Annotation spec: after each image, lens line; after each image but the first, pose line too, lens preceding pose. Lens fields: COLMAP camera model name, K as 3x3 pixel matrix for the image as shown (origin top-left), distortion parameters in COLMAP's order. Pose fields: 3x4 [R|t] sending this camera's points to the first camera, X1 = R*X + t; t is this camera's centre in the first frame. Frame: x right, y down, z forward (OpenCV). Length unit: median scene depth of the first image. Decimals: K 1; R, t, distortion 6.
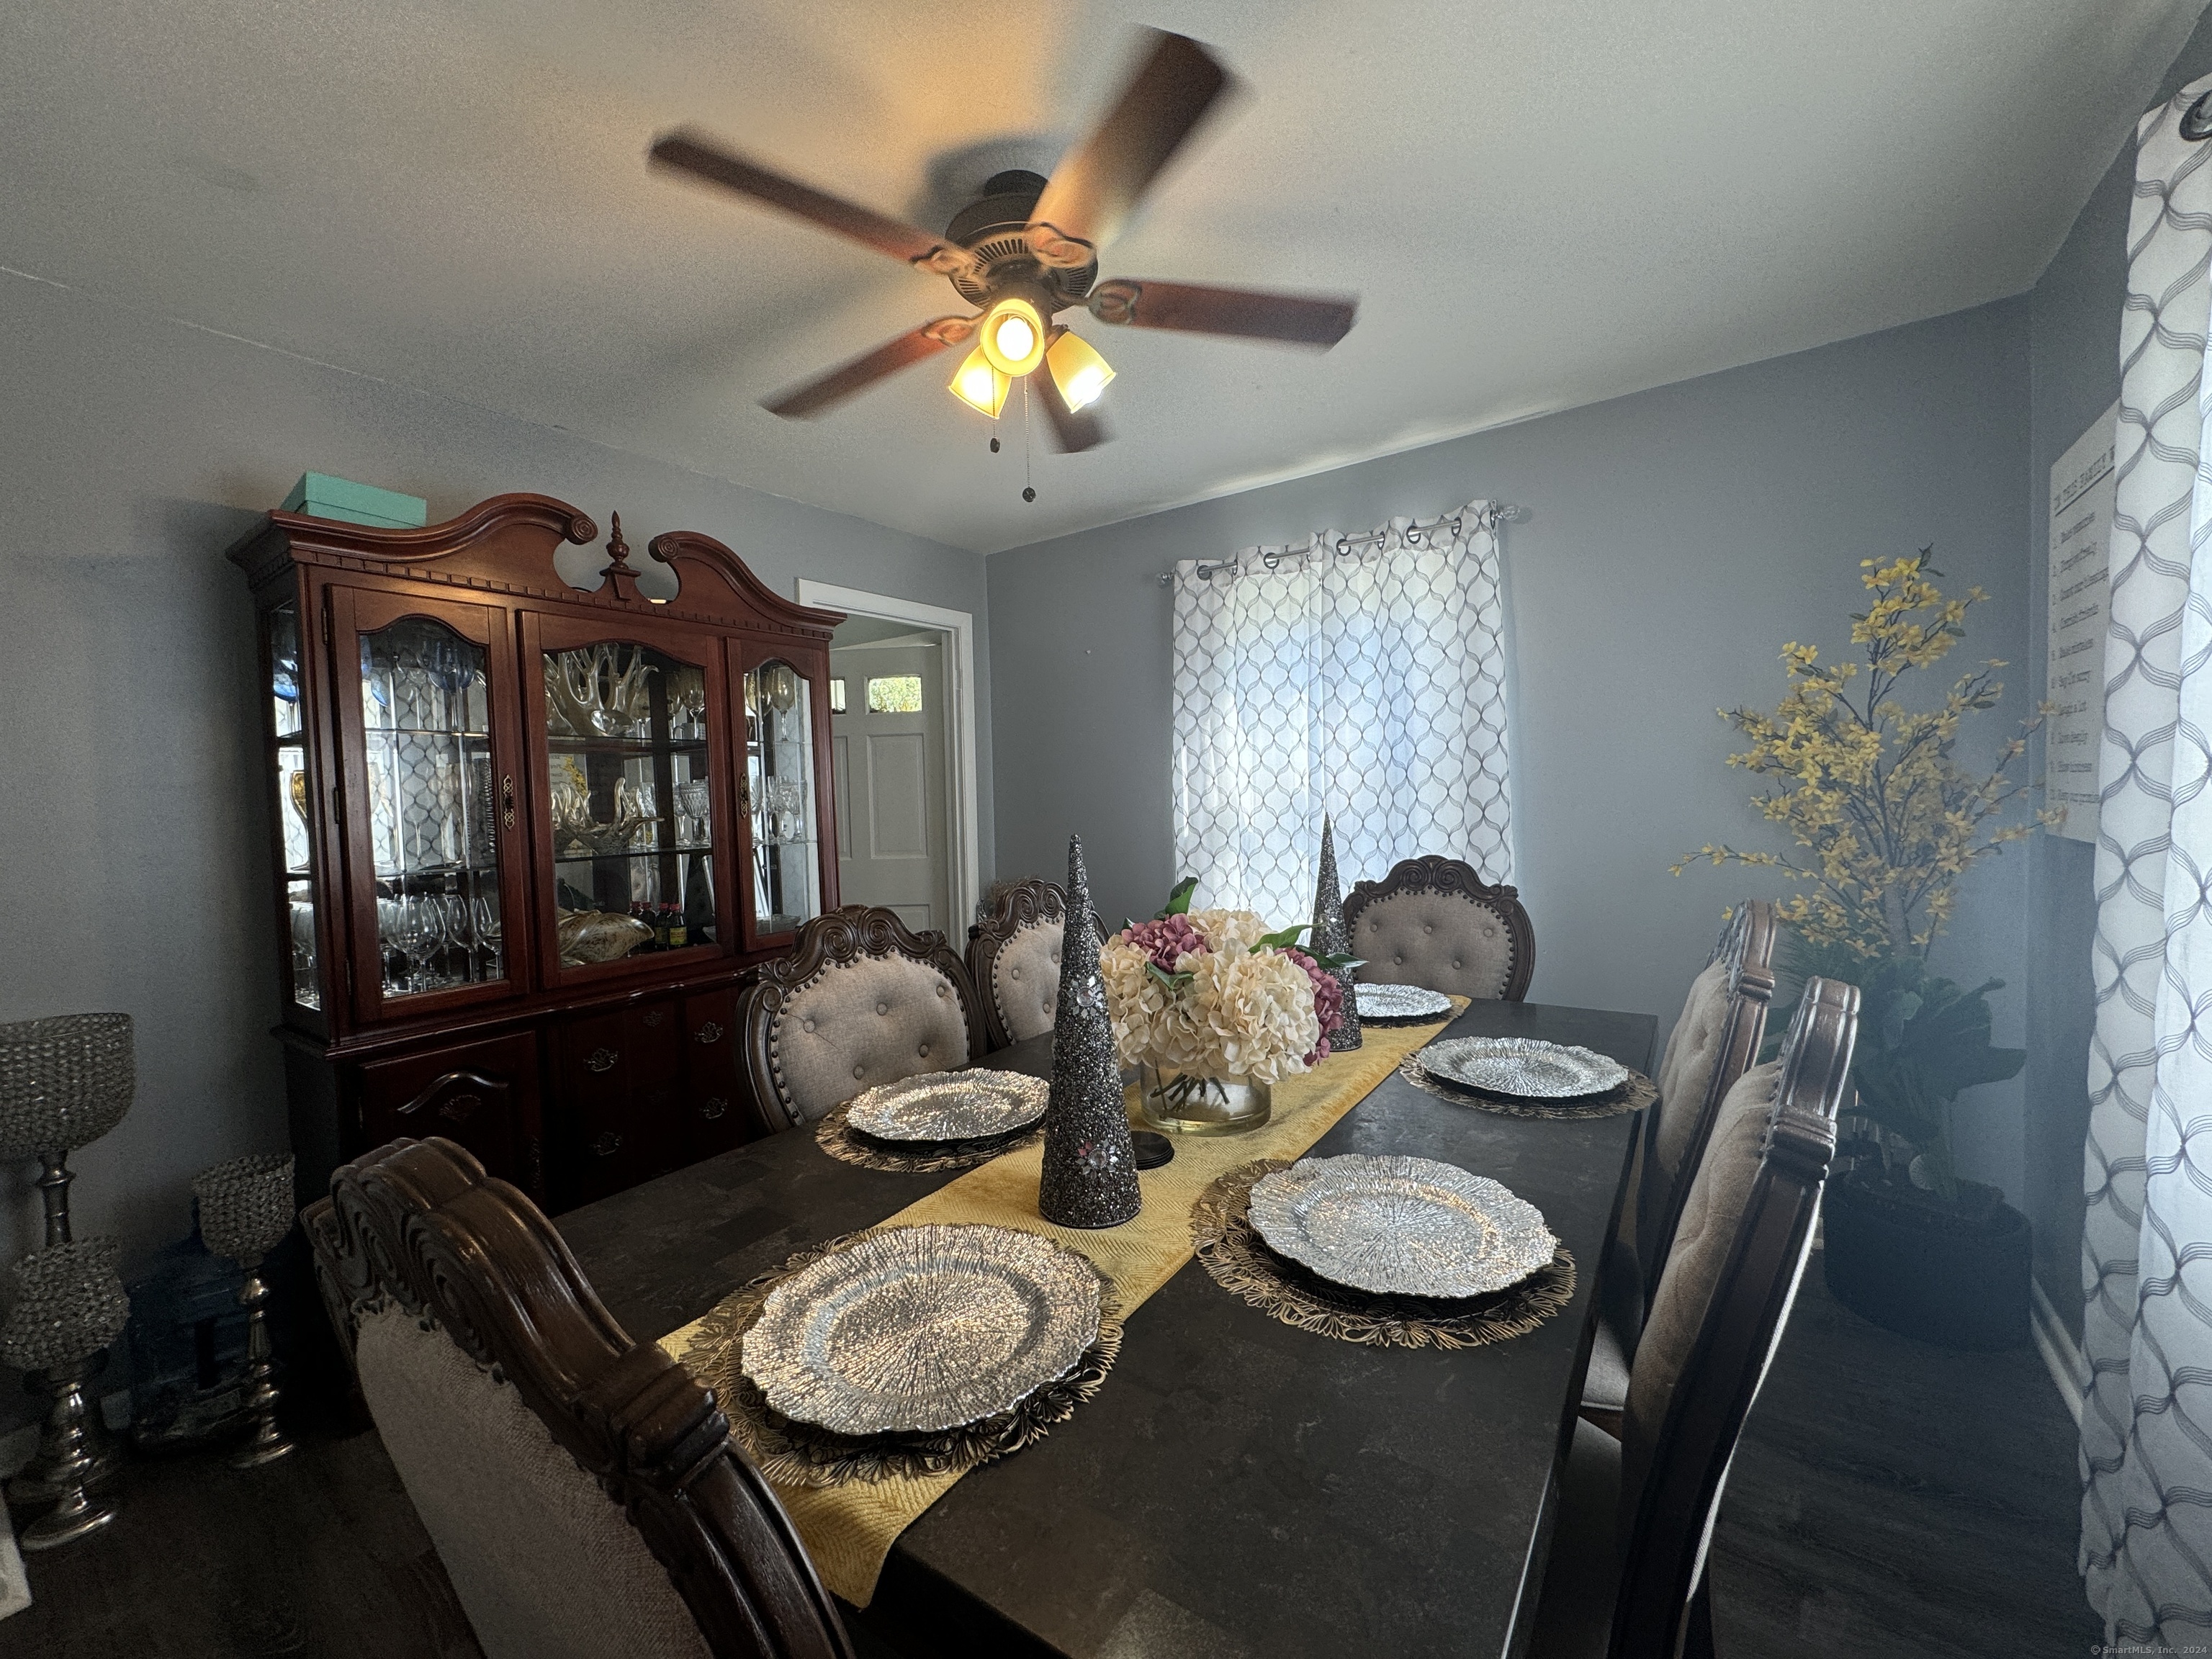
lens RADIAL K [[883.0, 0, 1108.2], [0, 883.0, 832.1], [0, 0, 1]] dist [-0.000291, 0.000153]
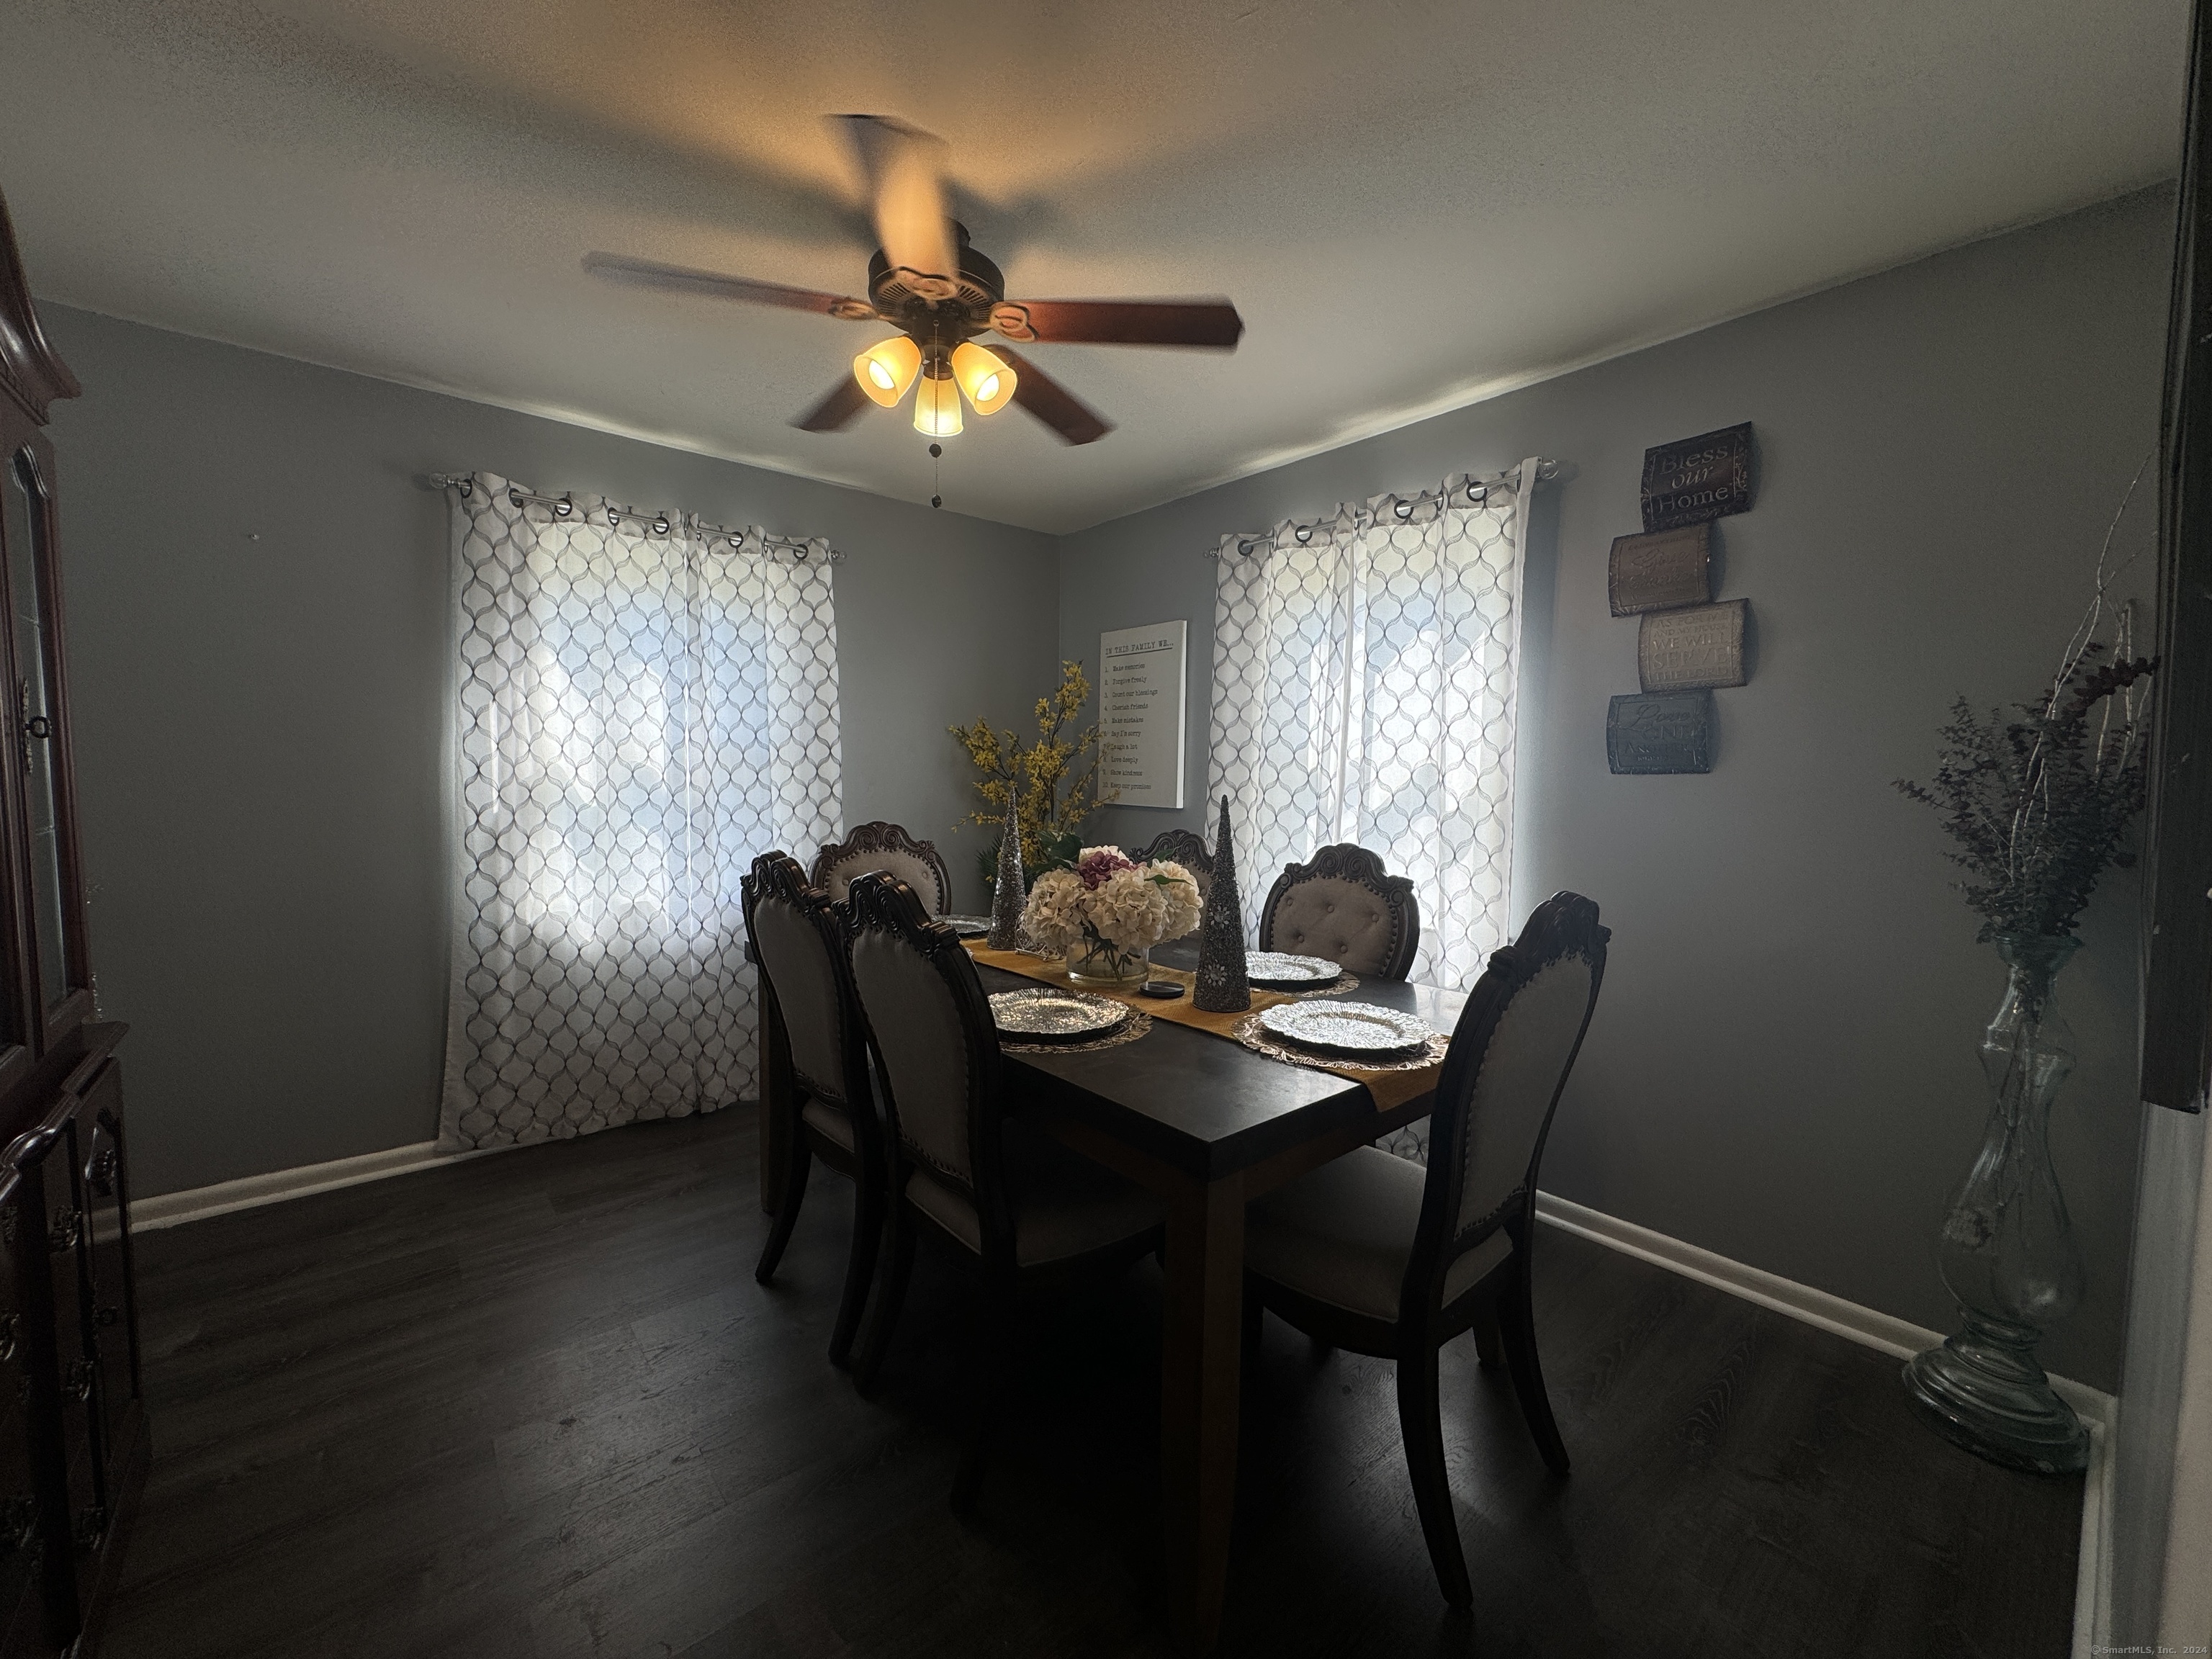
lens RADIAL K [[883.0, 0, 1110.3], [0, 883.0, 833.0], [0, 0, 1]] dist [-0.000291, 0.000153]
pose [[0.245813, -0.030133, 0.968849, -0.574698], [0.016538, 0.999502, 0.026891, 0.010531], [-0.969176, 0.009412, 0.246189, 0.250924]]
